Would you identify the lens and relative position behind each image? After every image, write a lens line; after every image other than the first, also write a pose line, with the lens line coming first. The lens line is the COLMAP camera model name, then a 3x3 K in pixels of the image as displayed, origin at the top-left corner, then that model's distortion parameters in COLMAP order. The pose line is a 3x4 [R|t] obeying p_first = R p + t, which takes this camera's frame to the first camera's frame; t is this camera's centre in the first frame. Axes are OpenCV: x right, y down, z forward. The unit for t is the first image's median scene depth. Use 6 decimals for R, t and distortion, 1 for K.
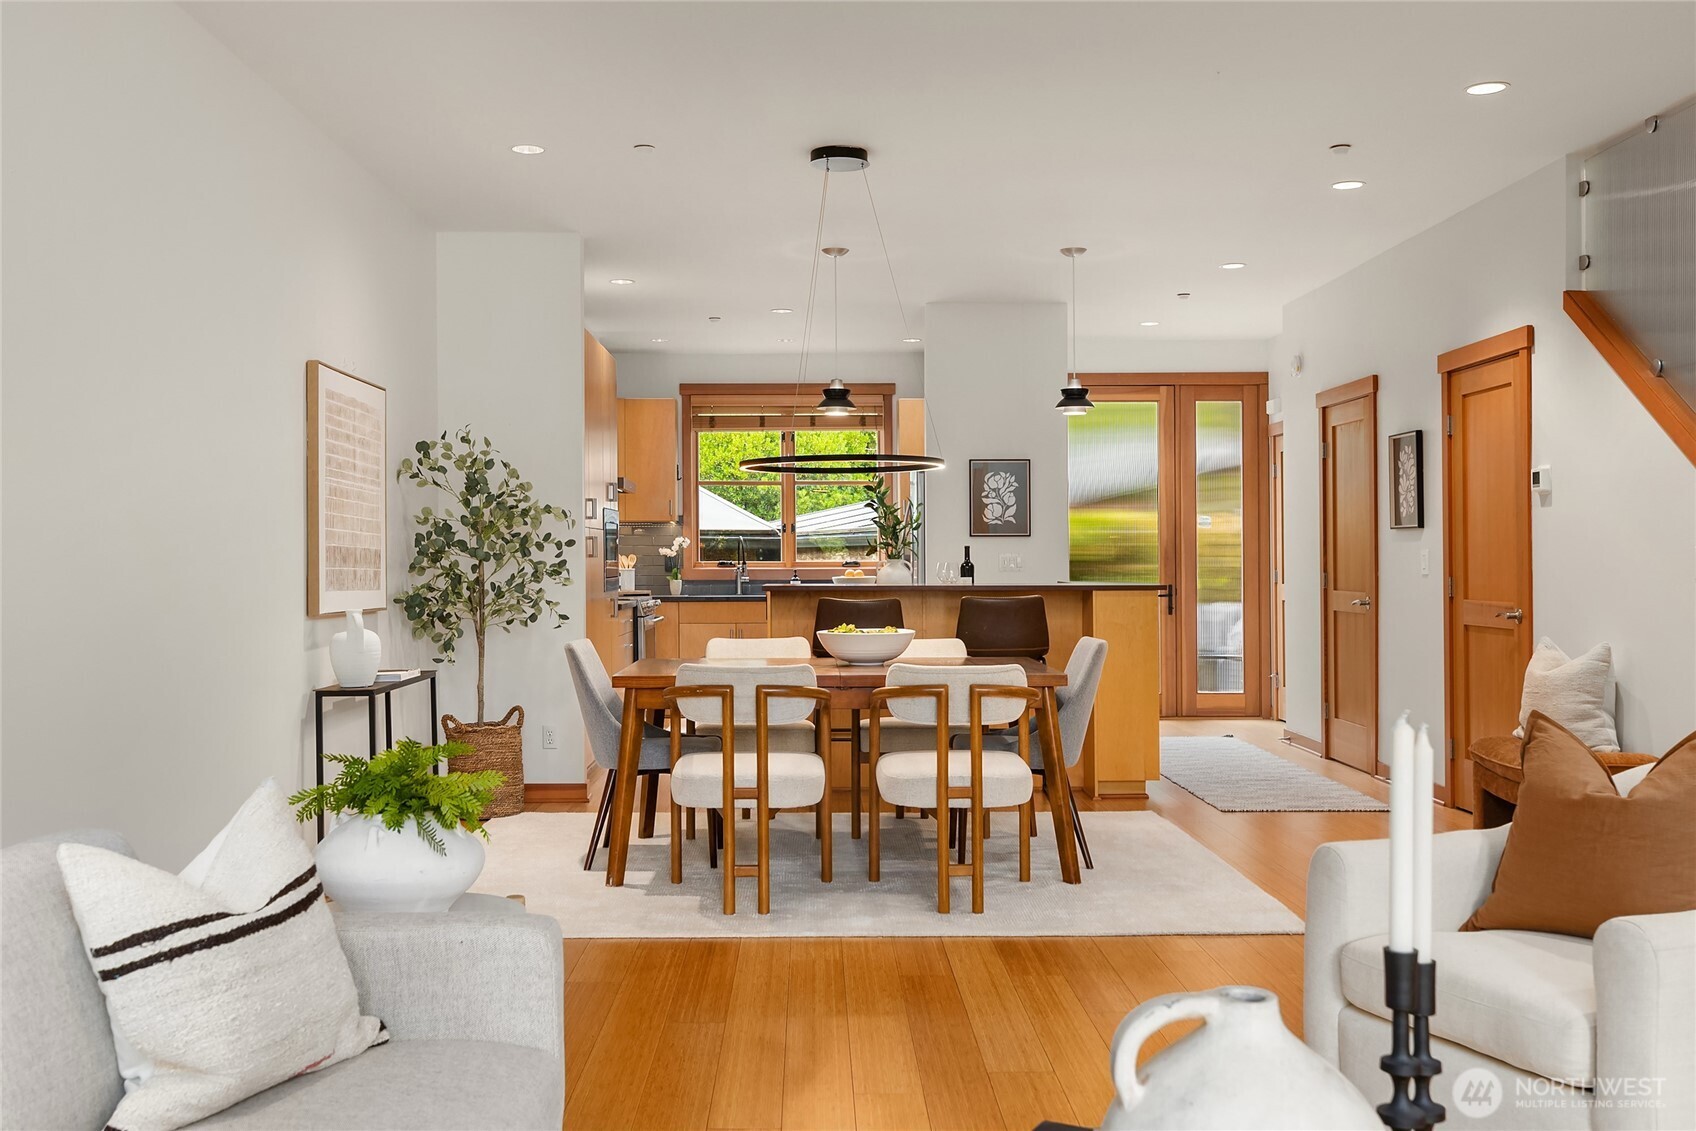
lens RADIAL K [[1626.1, 0, 829.6], [0, 1626.1, 558.4], [0, 0, 1]] dist [0.007991, 0.000000]
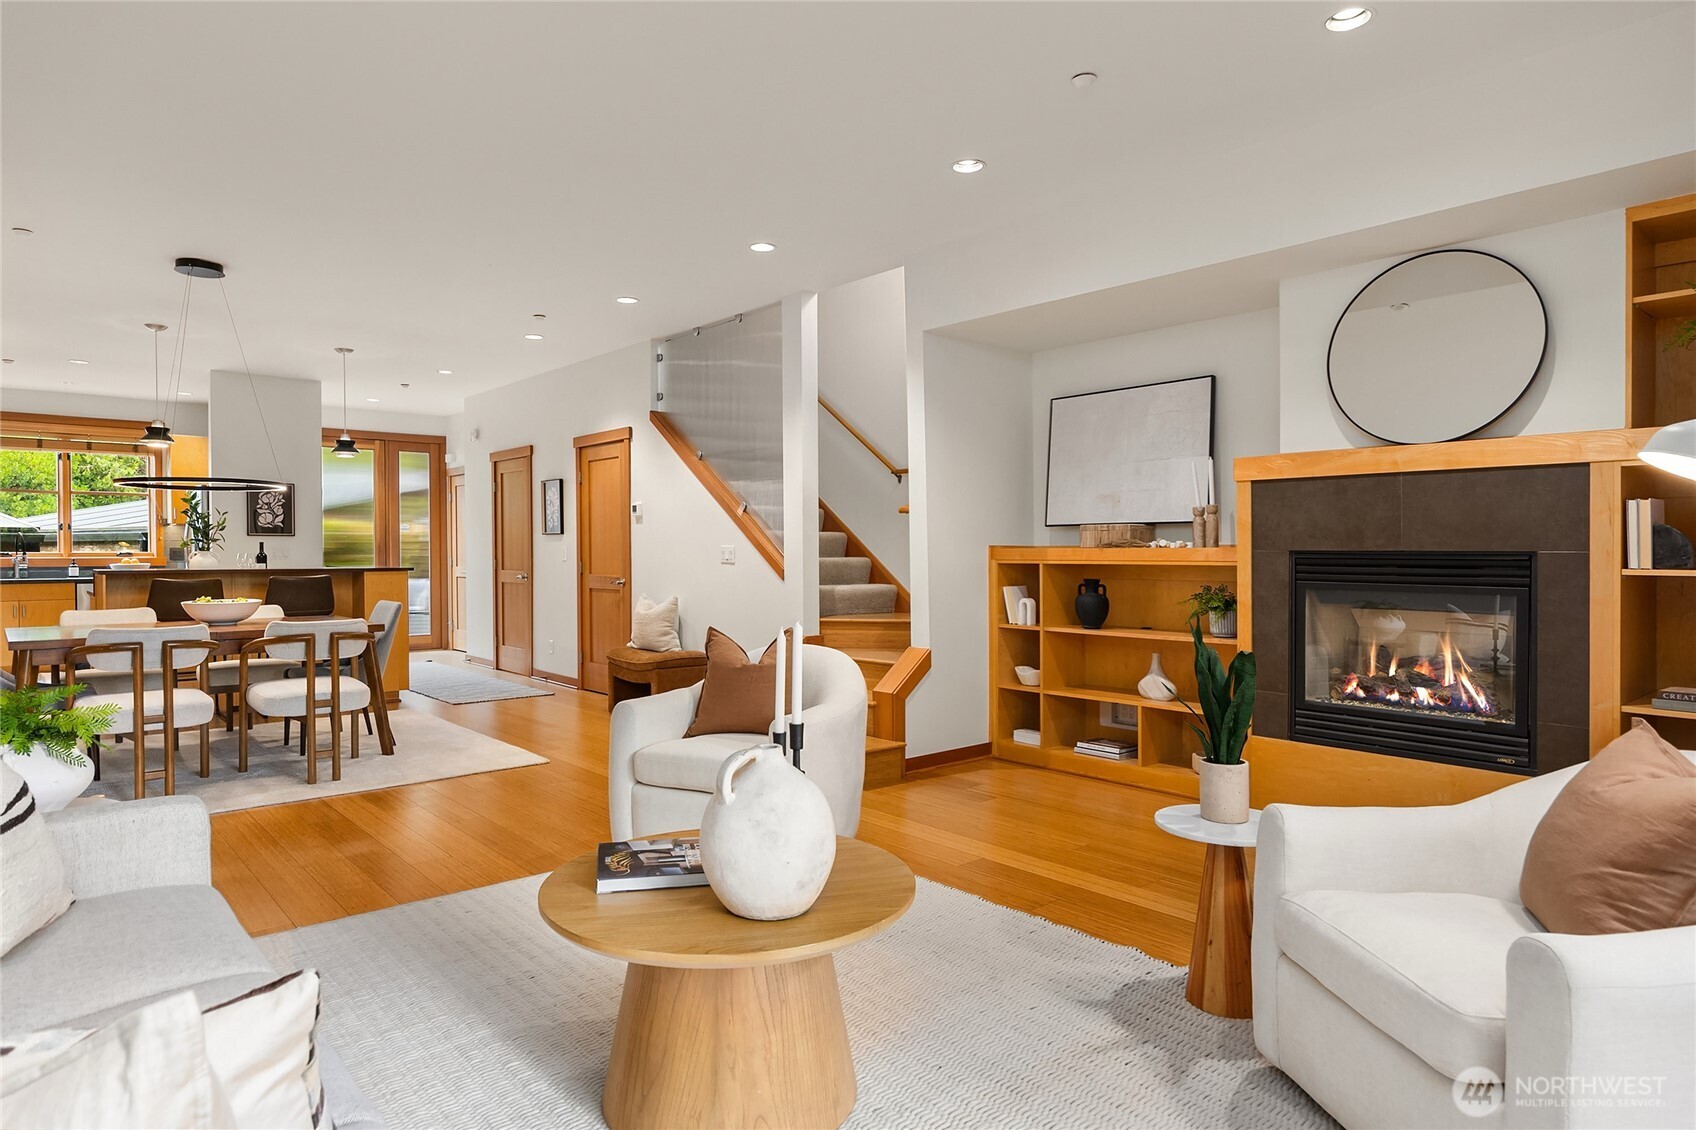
lens RADIAL K [[982.7, 0, 862.7], [0, 982.7, 558.4], [0, 0, 1]] dist [-0.003508, -0.002264]
pose [[0.751238, -0.002629, 0.660026, -0.094215], [-0.002783, 0.999971, 0.007151, -0.000648], [-0.660026, -0.007208, 0.751208, -0.019236]]
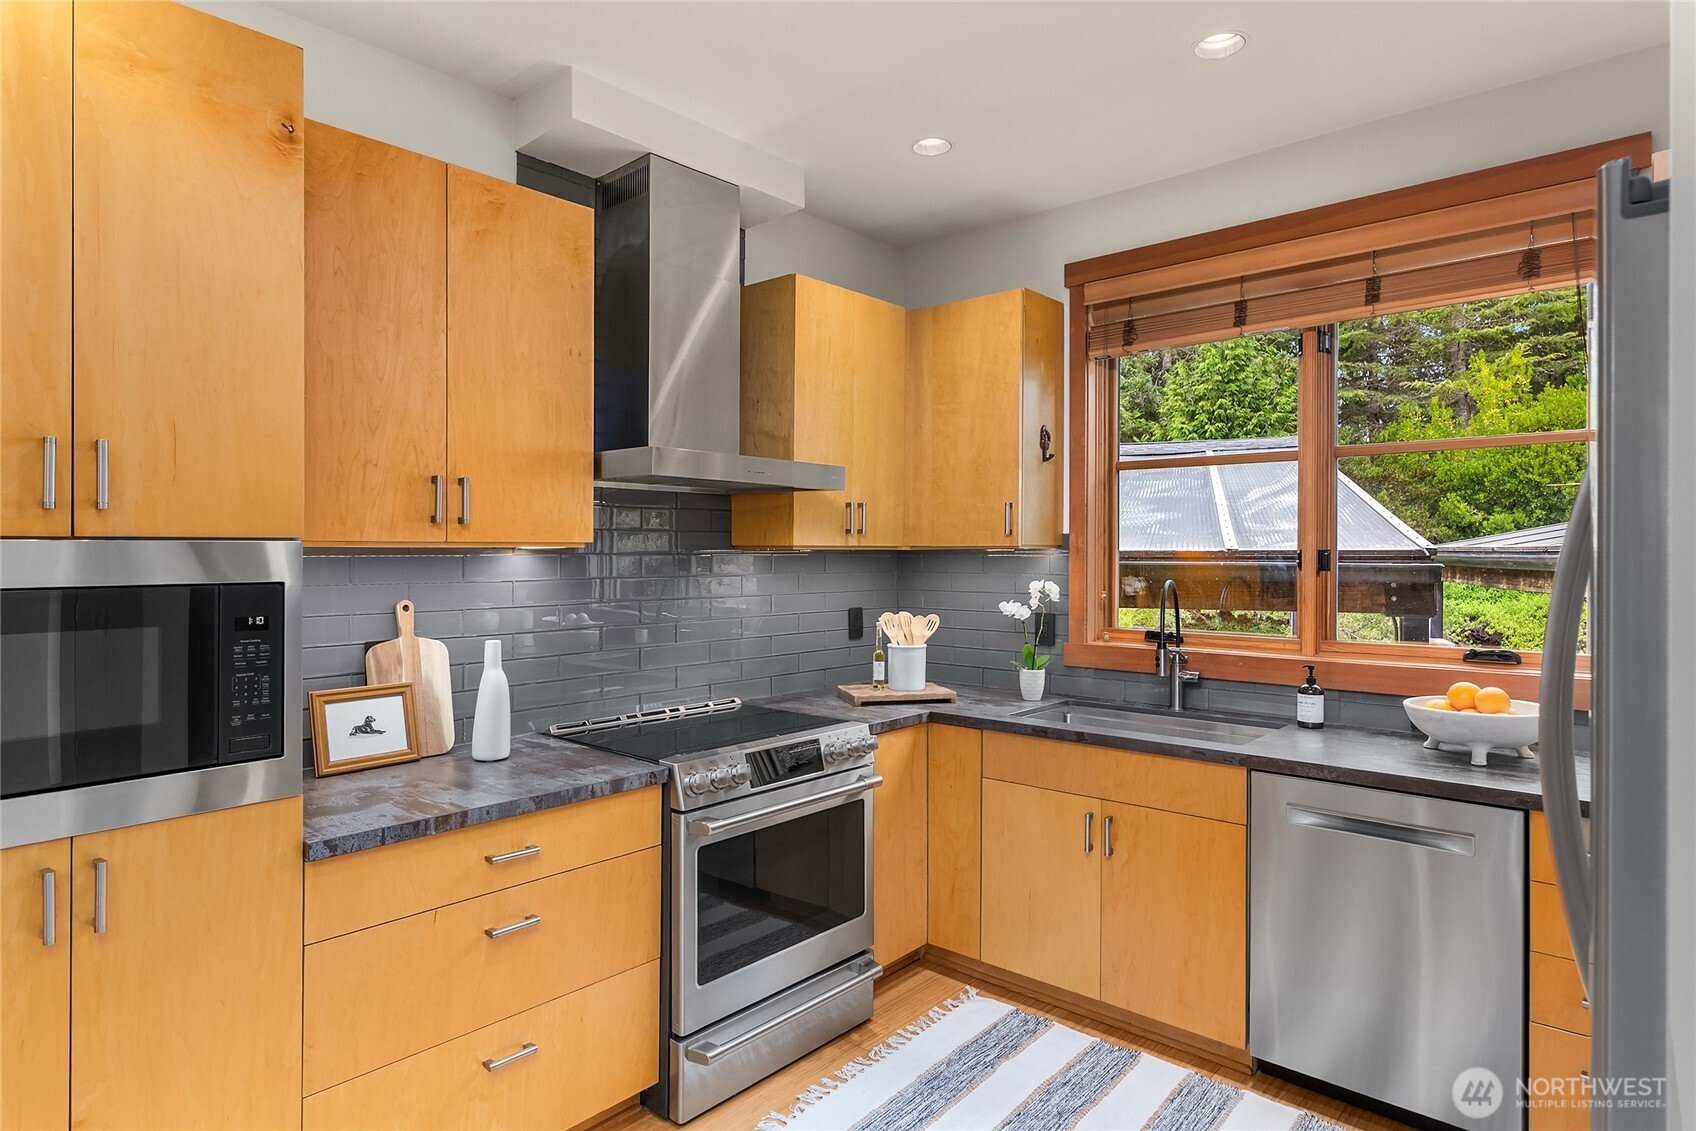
lens RADIAL K [[929.9, 0, 852.3], [0, 929.9, 557.0], [0, 0, 1]] dist [0.003099, -0.000307]
pose [[0.750534, 0.006787, -0.660797, 0.067240], [-0.002573, 0.999970, 0.007348, -0.031161], [0.660827, -0.003814, 0.750529, 1.100110]]
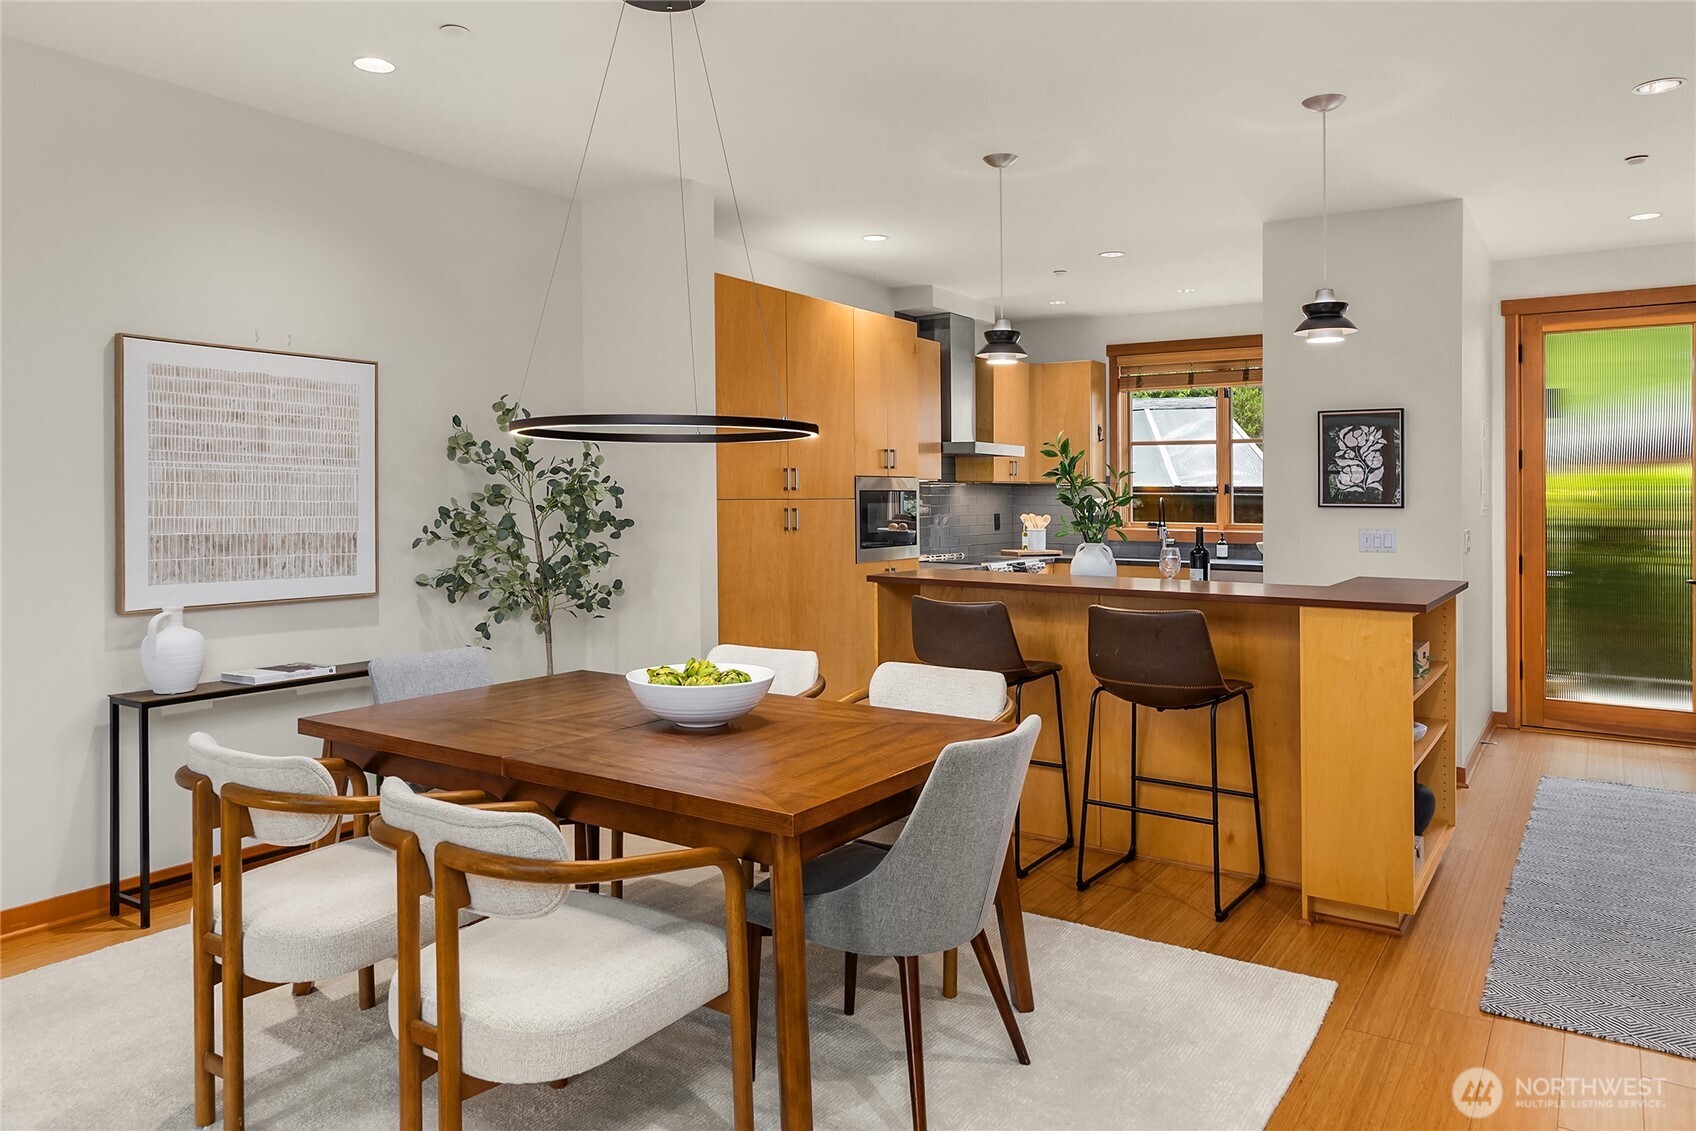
lens RADIAL K [[1119.4, 0, 829.1], [0, 1119.4, 477.0], [0, 0, 1]] dist [0.013233, -0.005368]
pose [[0.812283, -0.001766, -0.583260, 0.255325], [-0.006056, 0.999916, -0.011460, -0.024742], [0.583232, 0.012841, 0.812204, 0.494382]]
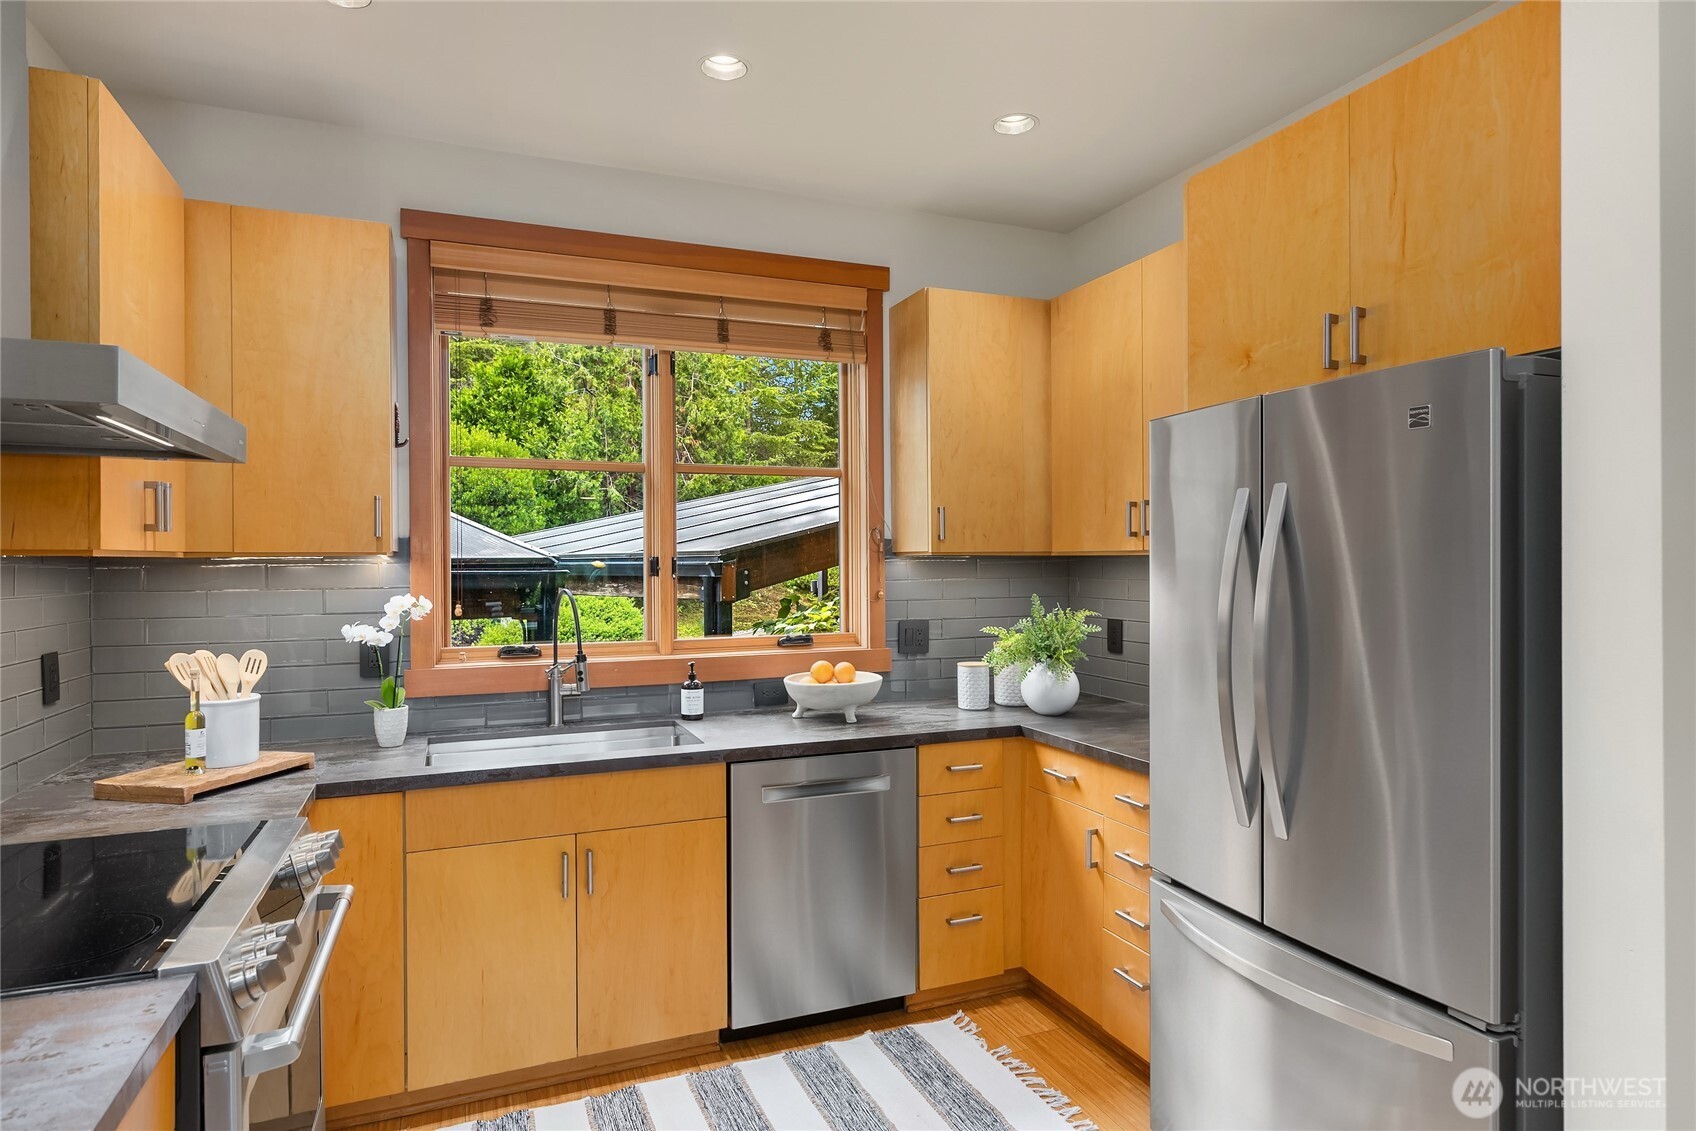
lens RADIAL K [[929.9, 0, 834.7], [0, 929.9, 570.8], [0, 0, 1]] dist [0.003099, -0.000307]
pose [[0.931448, -0.005140, 0.363838, -0.111663], [0.001027, 0.999933, 0.011497, -0.030386], [-0.363873, -0.010335, 0.931391, 1.099813]]
